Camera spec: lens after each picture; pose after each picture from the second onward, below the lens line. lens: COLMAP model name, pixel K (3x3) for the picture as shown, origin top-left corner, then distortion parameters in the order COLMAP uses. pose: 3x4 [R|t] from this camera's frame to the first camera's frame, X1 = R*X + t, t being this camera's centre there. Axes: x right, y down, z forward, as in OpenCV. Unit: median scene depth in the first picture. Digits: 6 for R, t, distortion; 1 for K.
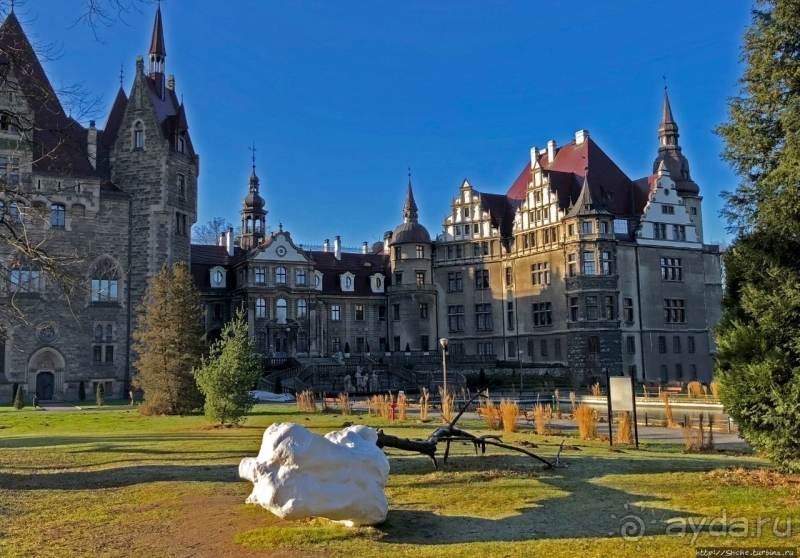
lens RADIAL K [[786.3, 0, 383.5], [0, 786.3, 271.7], [0, 0, 1]] dist [0.086486, -0.198073]
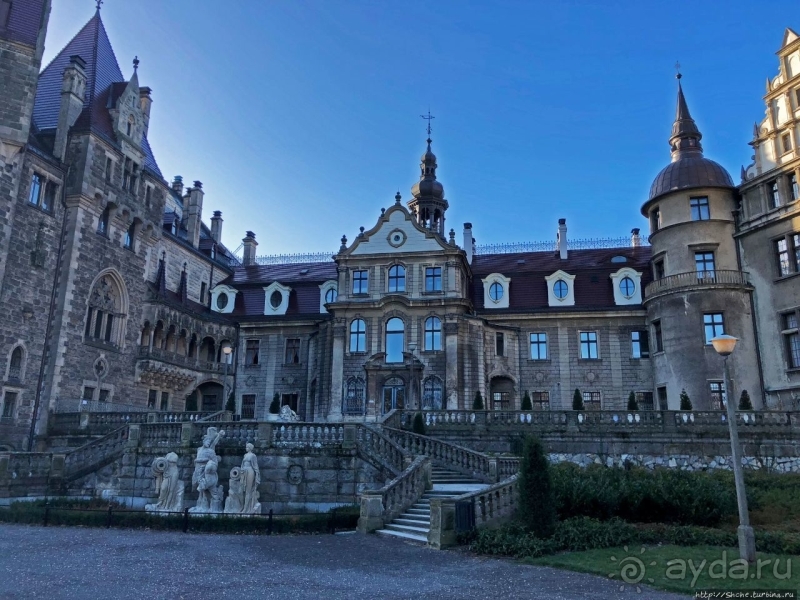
lens RADIAL K [[658.1, 0, 397.7], [0, 658.1, 289.5], [0, 0, 1]] dist [0.016582, -0.000459]
pose [[0.759211, -0.134322, -0.636833, 0.174472], [0.042679, 0.986640, -0.157223, 0.088558], [0.649444, 0.092186, 0.754801, 0.652952]]
